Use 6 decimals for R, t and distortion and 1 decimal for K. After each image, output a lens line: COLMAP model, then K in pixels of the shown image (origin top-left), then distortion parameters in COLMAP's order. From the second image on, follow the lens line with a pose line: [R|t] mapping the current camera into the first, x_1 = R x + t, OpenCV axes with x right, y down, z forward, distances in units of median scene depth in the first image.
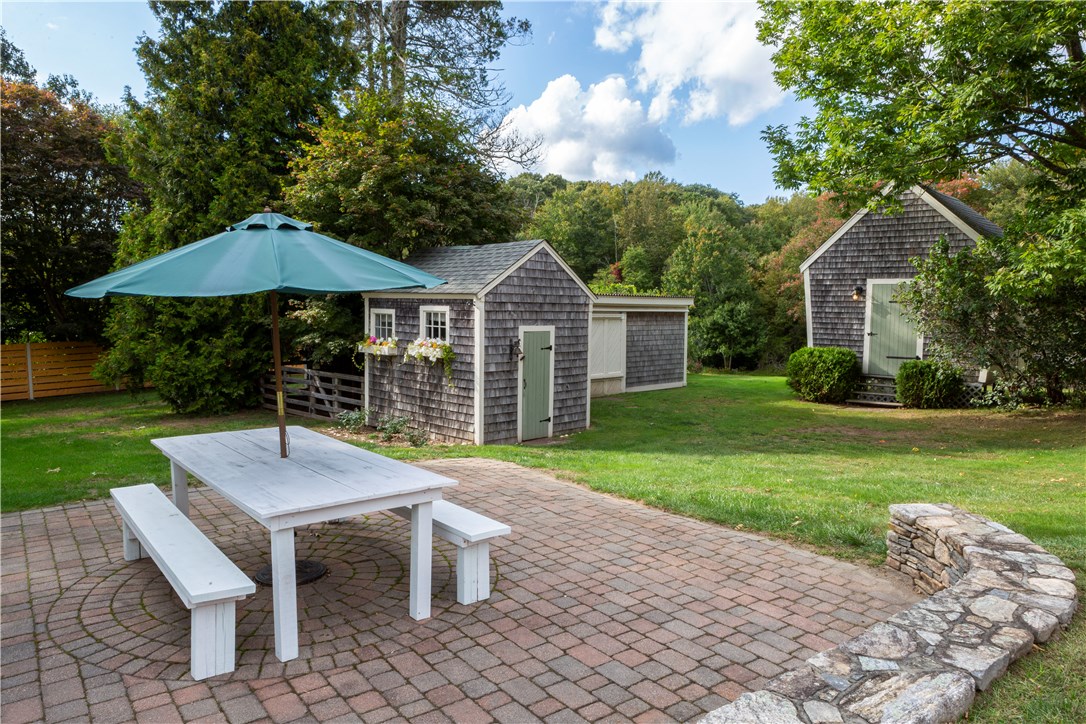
lens RADIAL K [[731.8, 0, 543.6], [0, 731.8, 361.6], [0, 0, 1]] dist [-0.005228, 0.000431]
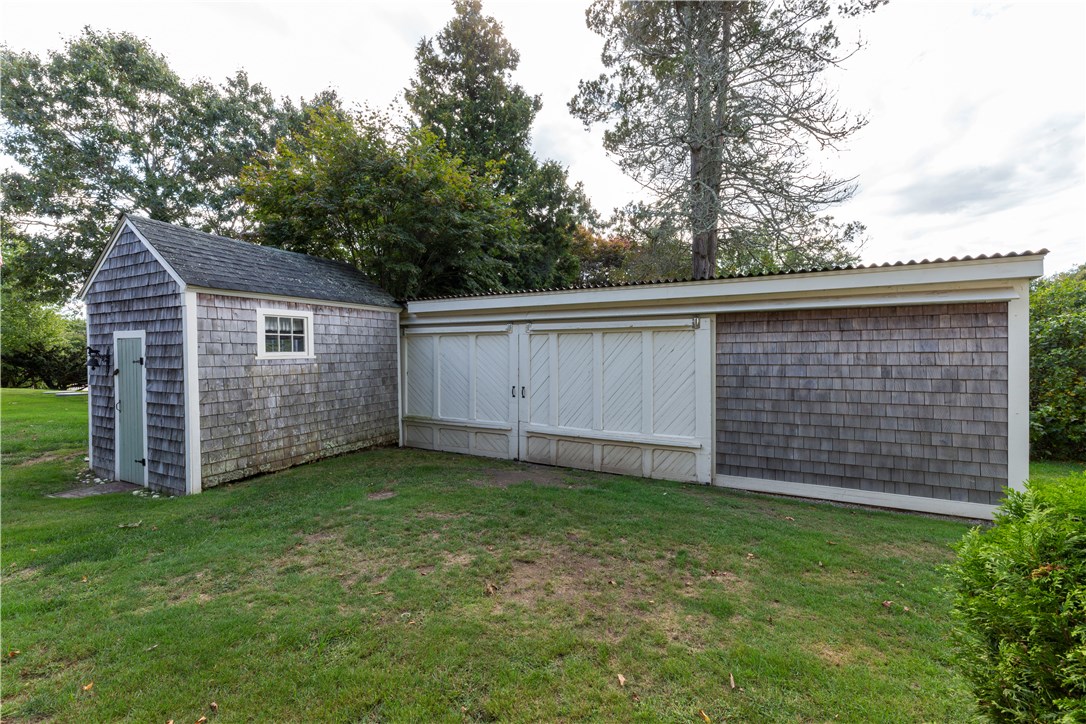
lens RADIAL K [[433.4, 0, 543.0], [0, 433.4, 360.2], [0, 0, 1]] dist [0.001905, 0.000051]
pose [[0.306452, 0.000025, -0.951886, 0.346912], [-0.066500, 0.997557, -0.021383, -0.023996], [0.949560, 0.069854, 0.305705, 0.810284]]
